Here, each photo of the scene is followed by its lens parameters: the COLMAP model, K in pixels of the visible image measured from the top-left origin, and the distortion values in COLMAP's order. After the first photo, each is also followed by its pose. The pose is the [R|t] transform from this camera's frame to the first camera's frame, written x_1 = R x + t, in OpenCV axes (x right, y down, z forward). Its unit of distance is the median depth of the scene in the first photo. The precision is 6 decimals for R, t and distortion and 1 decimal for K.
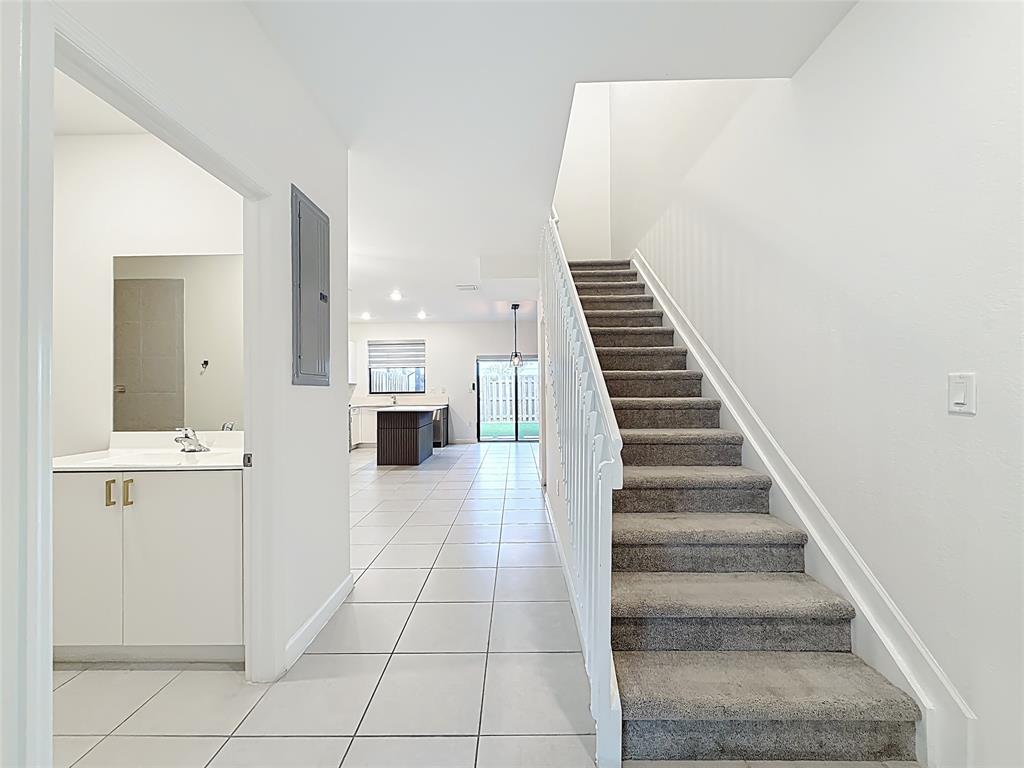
lens RADIAL K [[417.3, 0, 508.0], [0, 417.3, 384.1], [0, 0, 1]] dist [-0.000491, -0.000837]
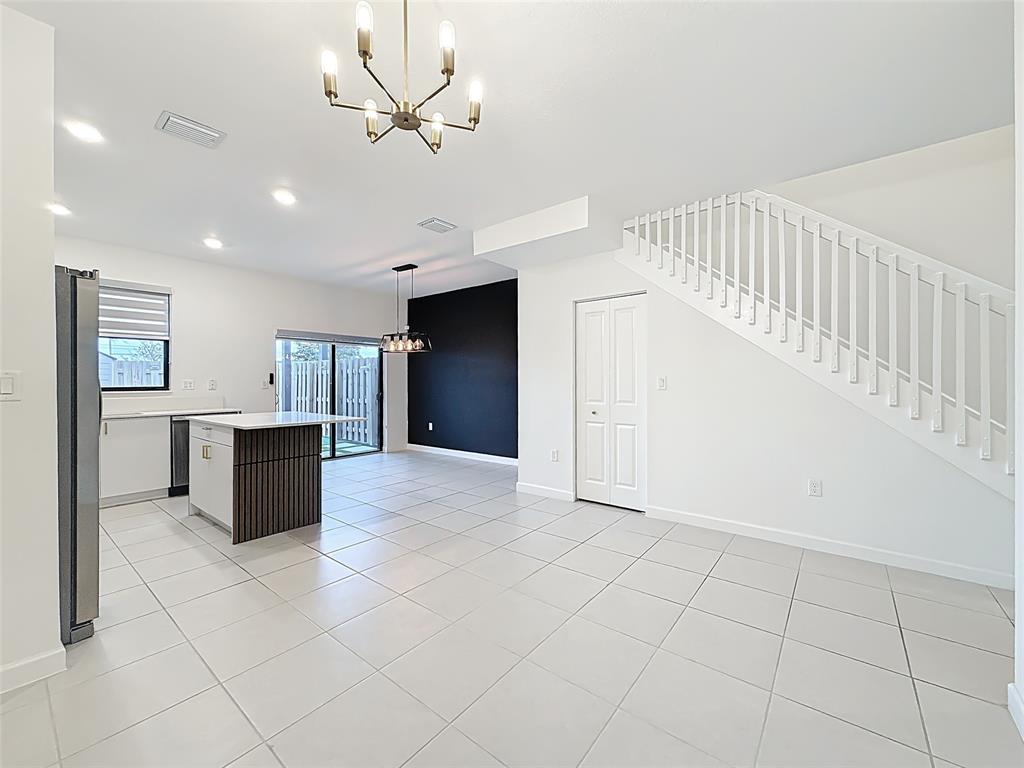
lens RADIAL K [[417.3, 0, 516.3], [0, 417.3, 381.9], [0, 0, 1]] dist [-0.000491, -0.000837]
pose [[0.598746, 0.008909, 0.800890, -0.368134], [-0.012596, 0.999919, -0.001706, 0.006812], [-0.800840, -0.009066, 0.598810, 0.339972]]
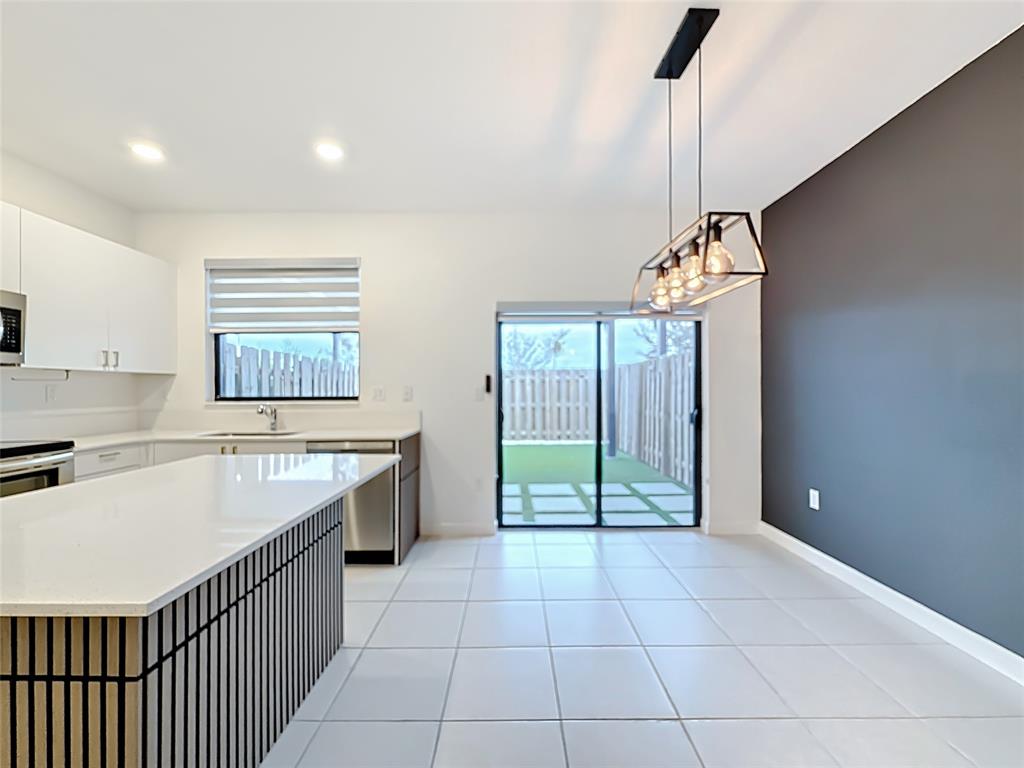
lens RADIAL K [[417.3, 0, 514.6], [0, 417.3, 388.5], [0, 0, 1]] dist [-0.000491, -0.000837]
pose [[0.999643, 0.007340, 0.025707, -0.068659], [-0.007548, 0.999940, 0.007980, 0.006797], [-0.025647, -0.008171, 0.999638, 0.630746]]
